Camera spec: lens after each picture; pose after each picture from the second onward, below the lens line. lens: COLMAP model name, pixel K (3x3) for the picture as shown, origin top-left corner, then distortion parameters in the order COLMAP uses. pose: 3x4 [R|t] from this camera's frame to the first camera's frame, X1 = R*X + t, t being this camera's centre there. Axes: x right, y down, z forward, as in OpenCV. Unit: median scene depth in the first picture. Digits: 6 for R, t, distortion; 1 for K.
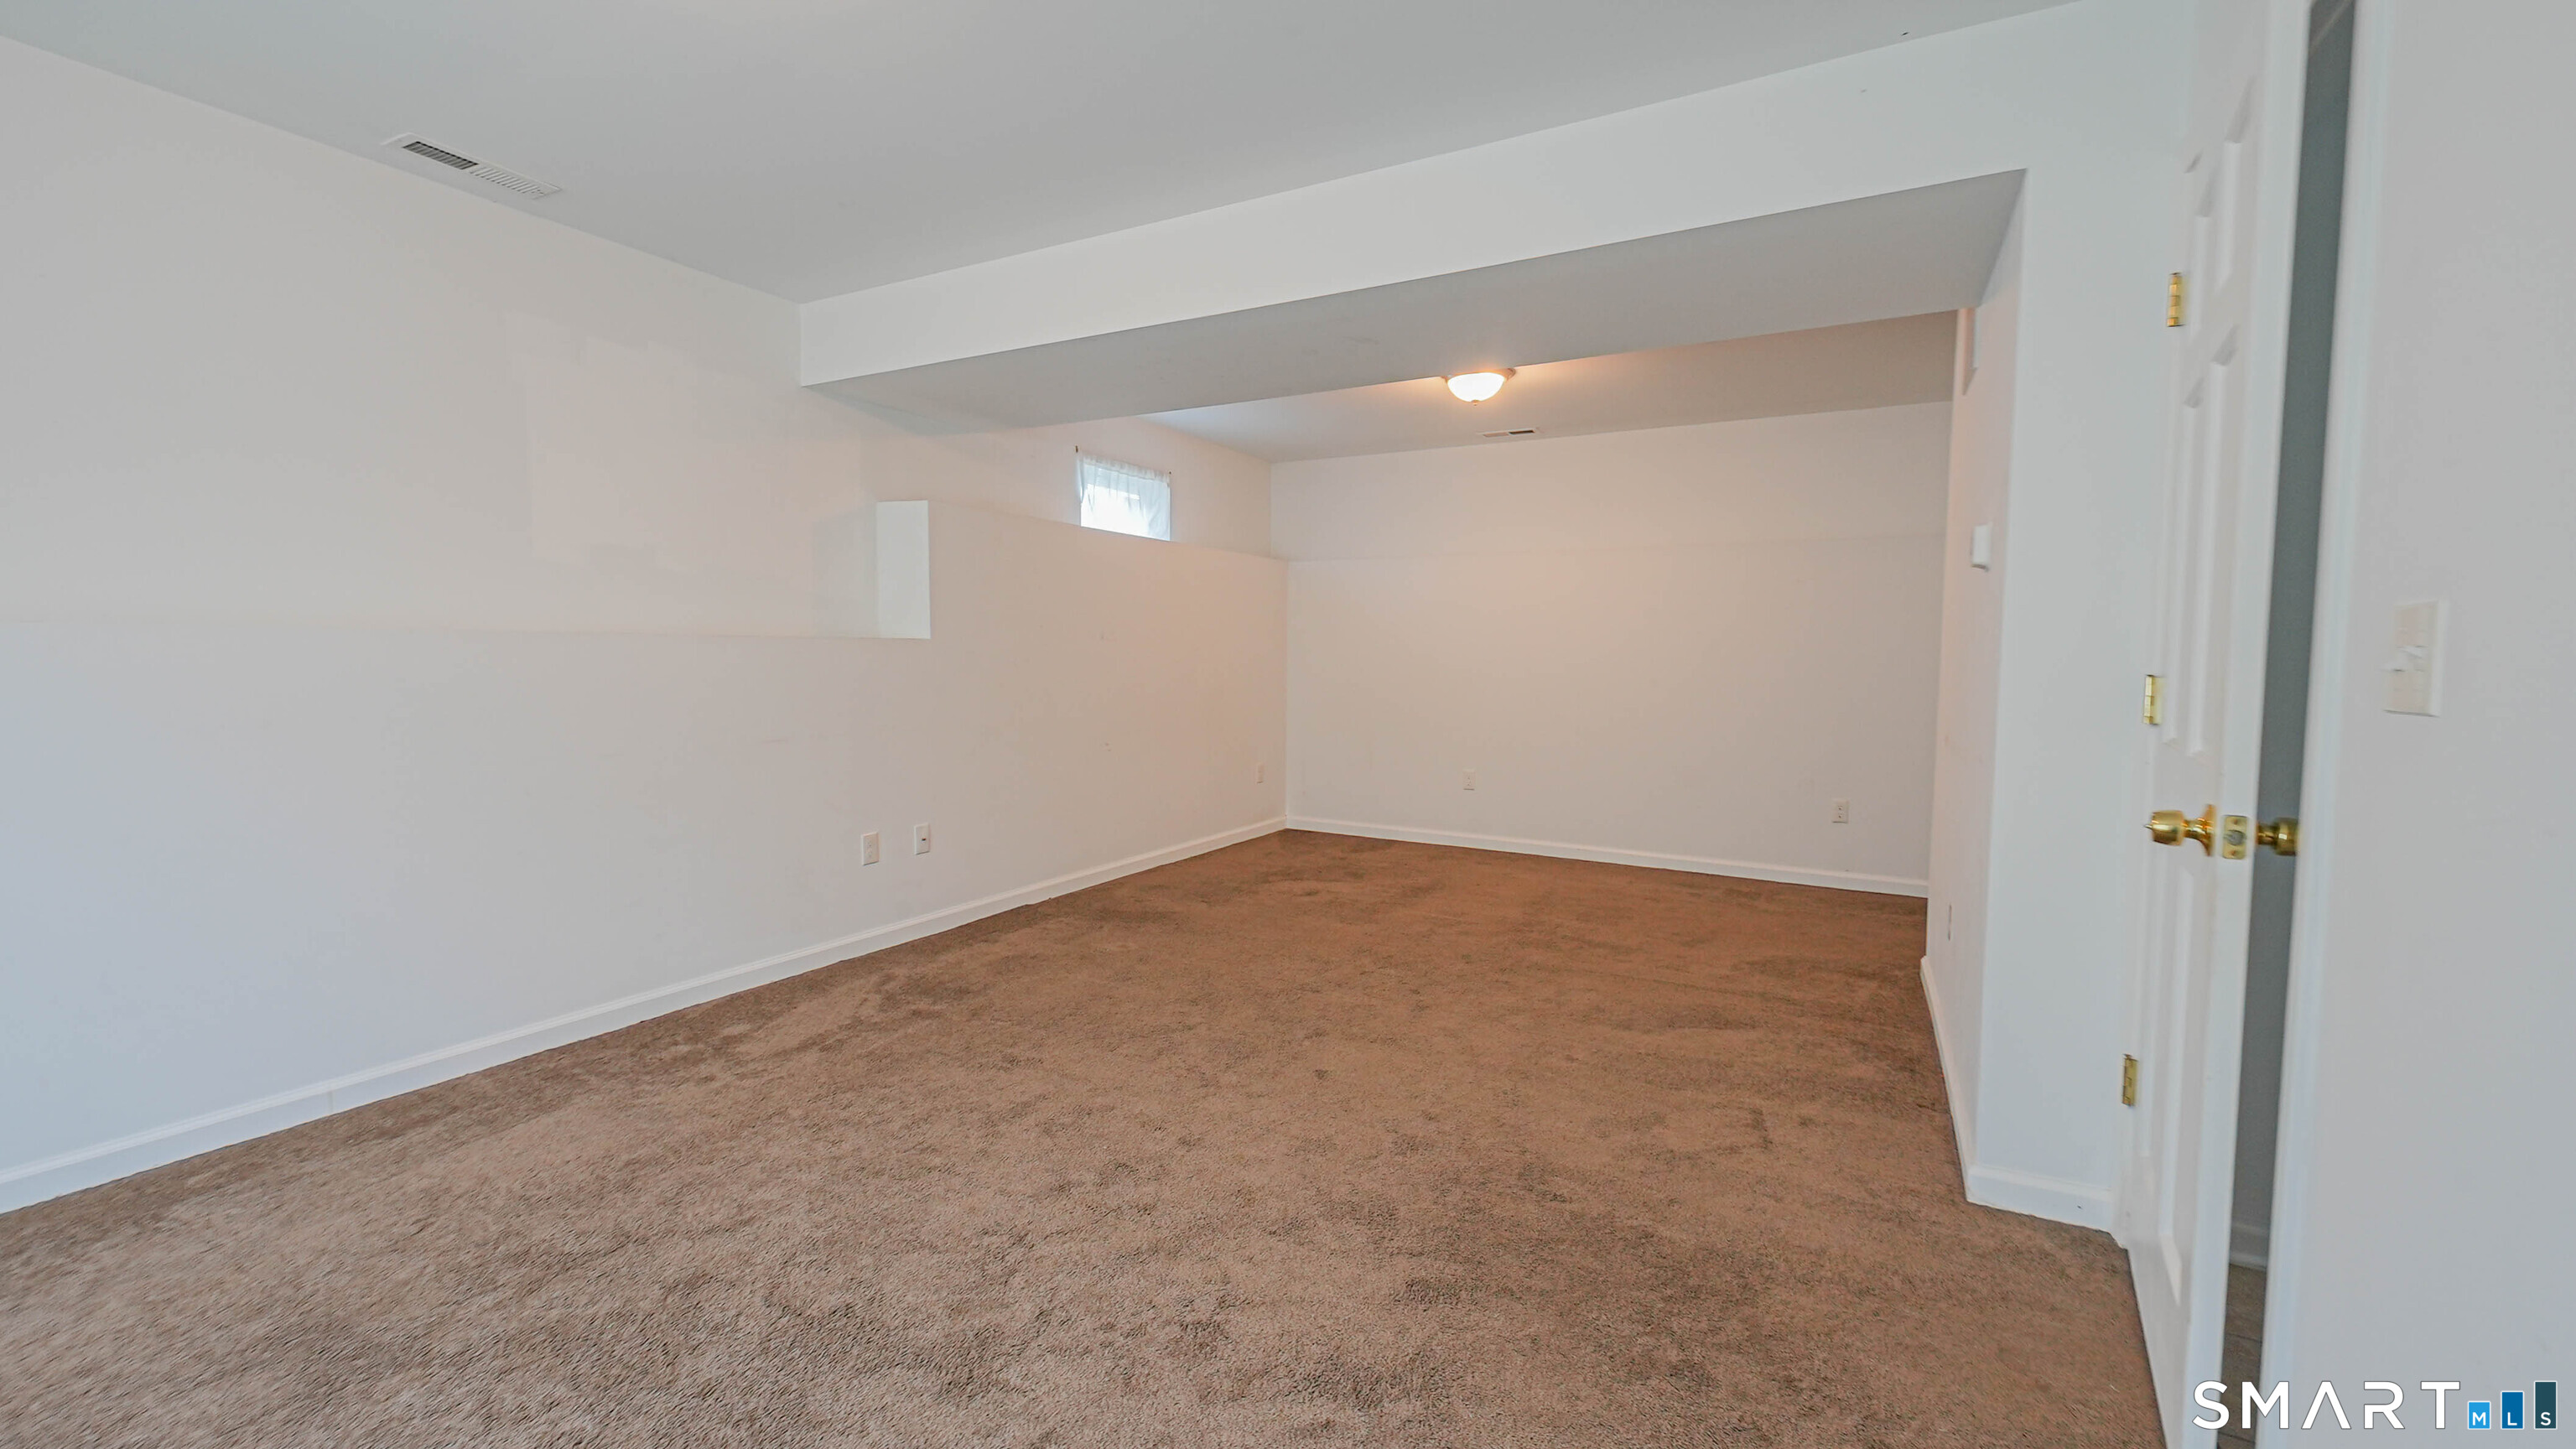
lens RADIAL K [[1050.0, 0, 1288.0], [0, 1050.0, 724.5], [0, 0, 1]] dist [0.033760, -0.000188]
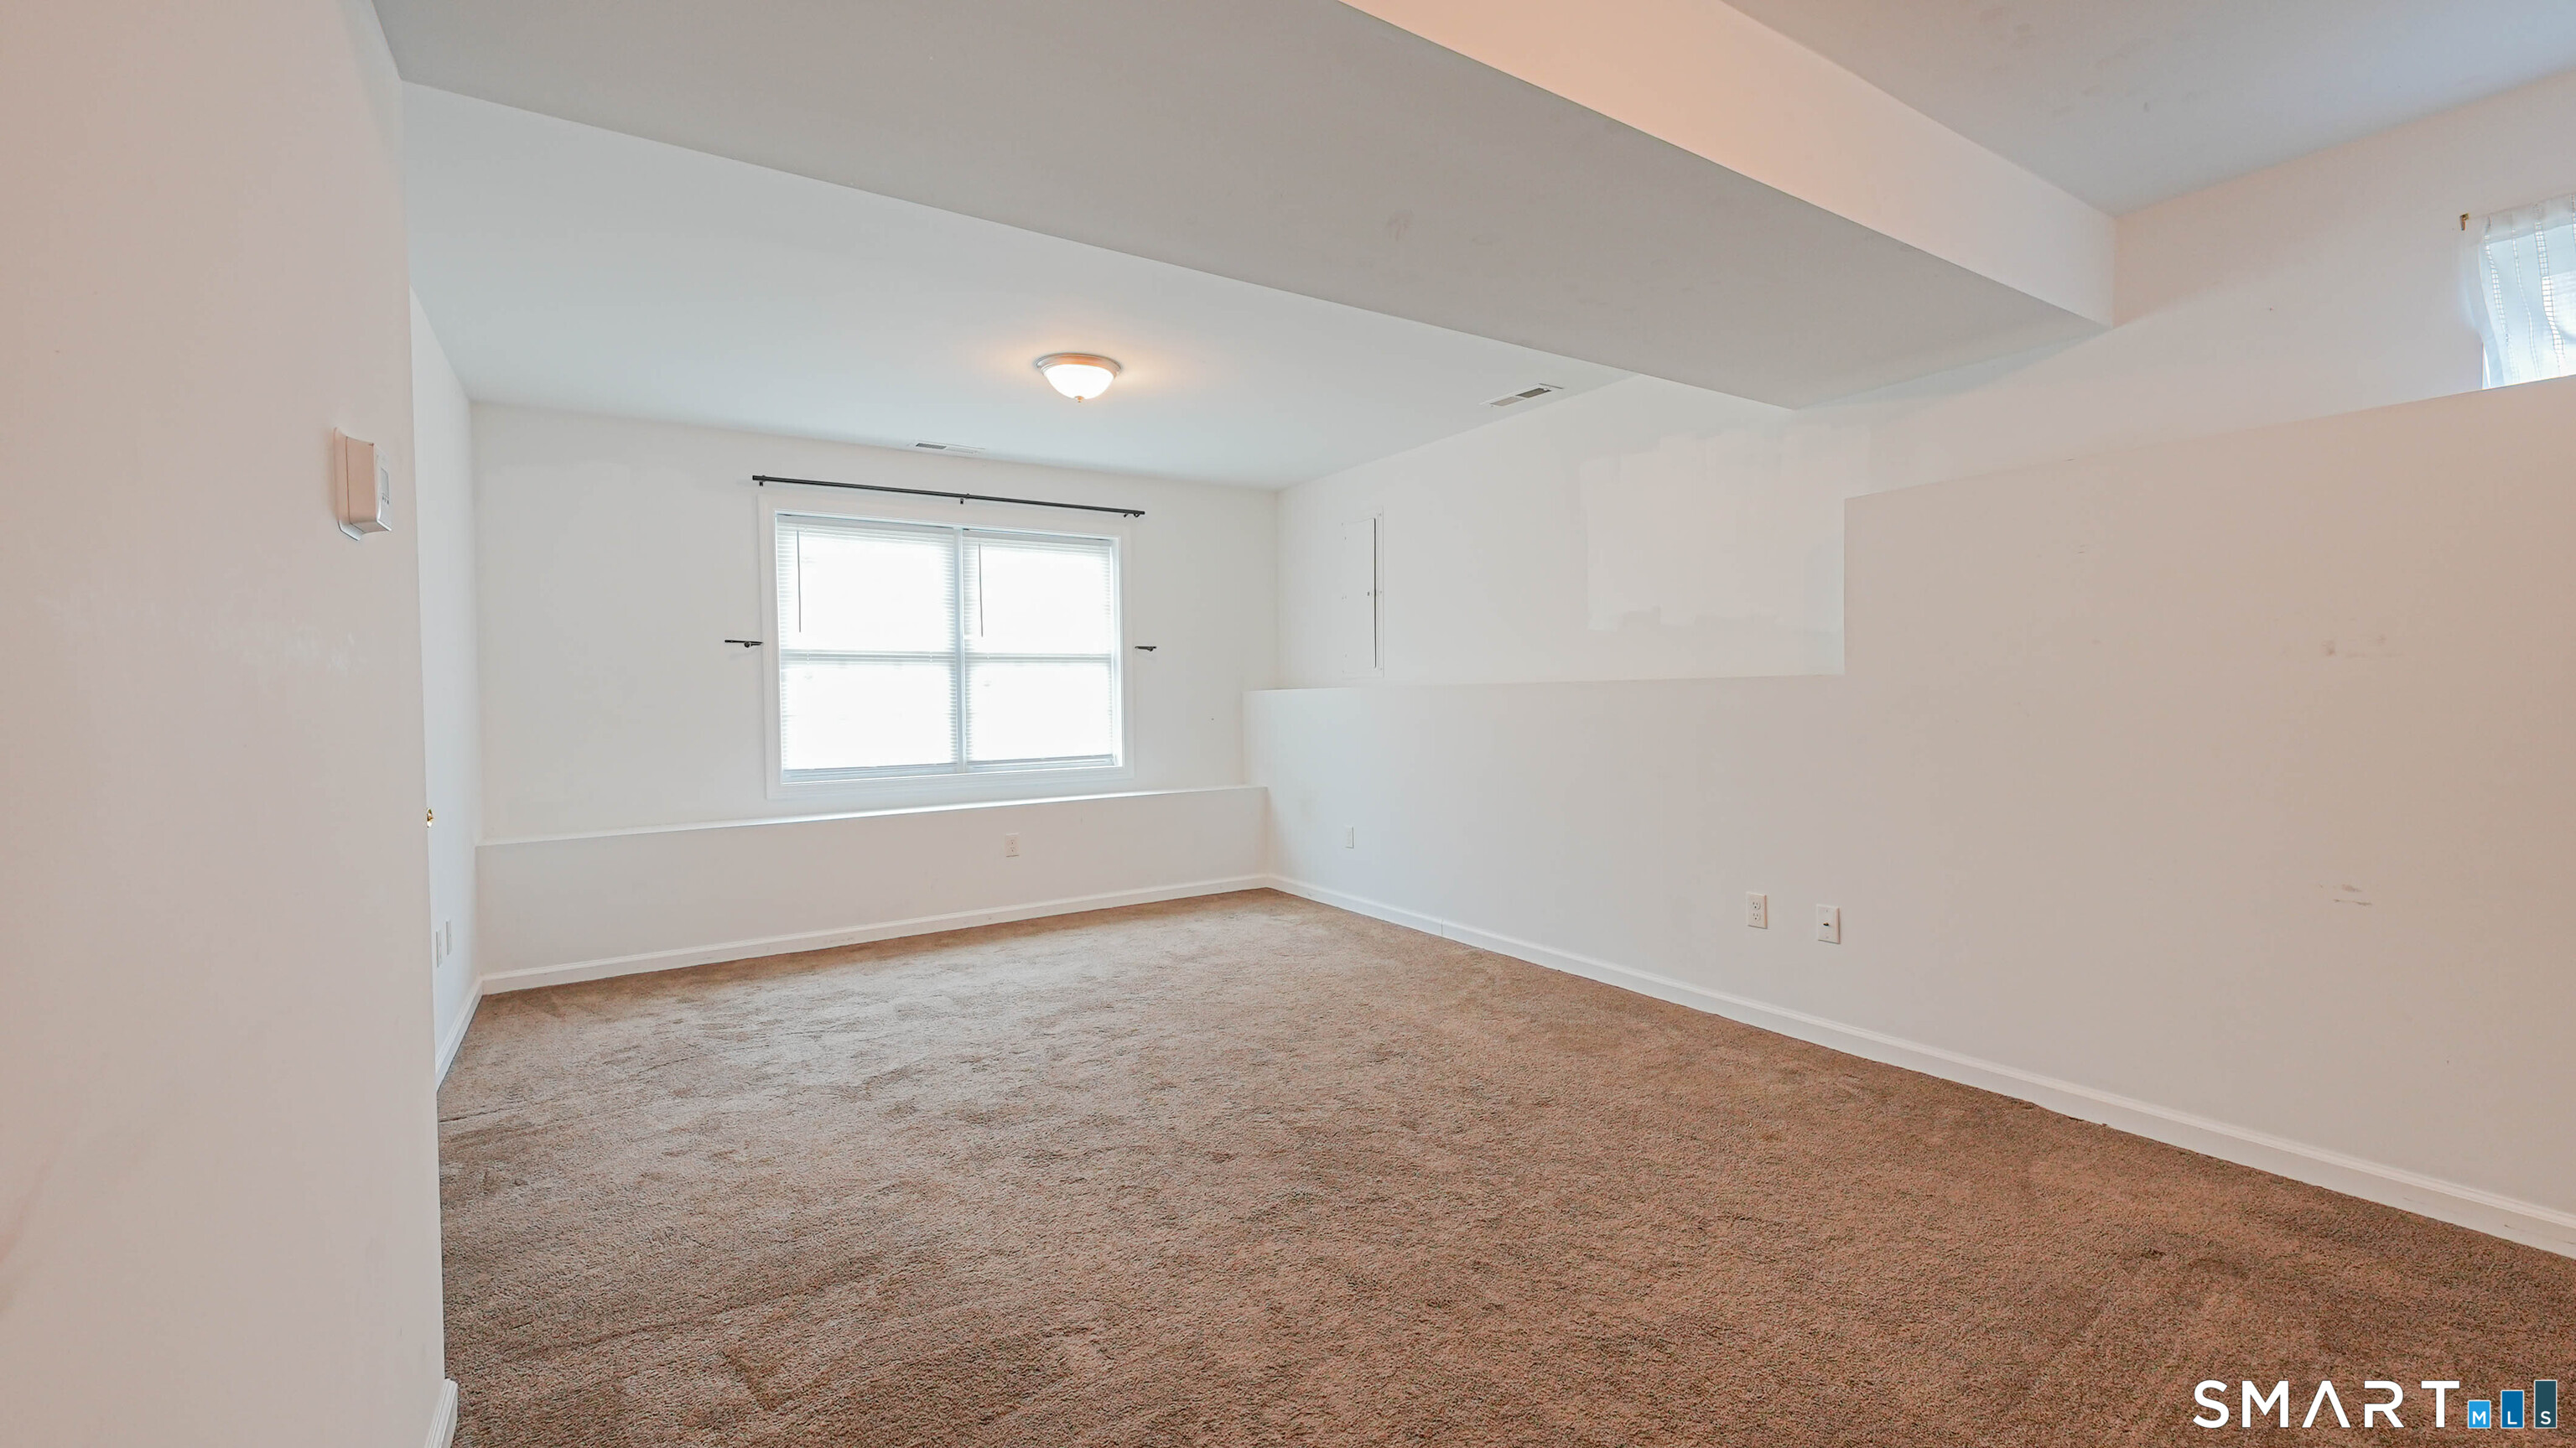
lens RADIAL K [[1049.9, 0, 1288.0], [0, 1049.9, 724.0], [0, 0, 1]] dist [0.033760, -0.000188]
pose [[-0.483168, 0.024617, -0.875182, 0.669466], [-0.051661, 0.997061, 0.056566, -0.081642], [0.874002, 0.072543, -0.480476, 1.230279]]
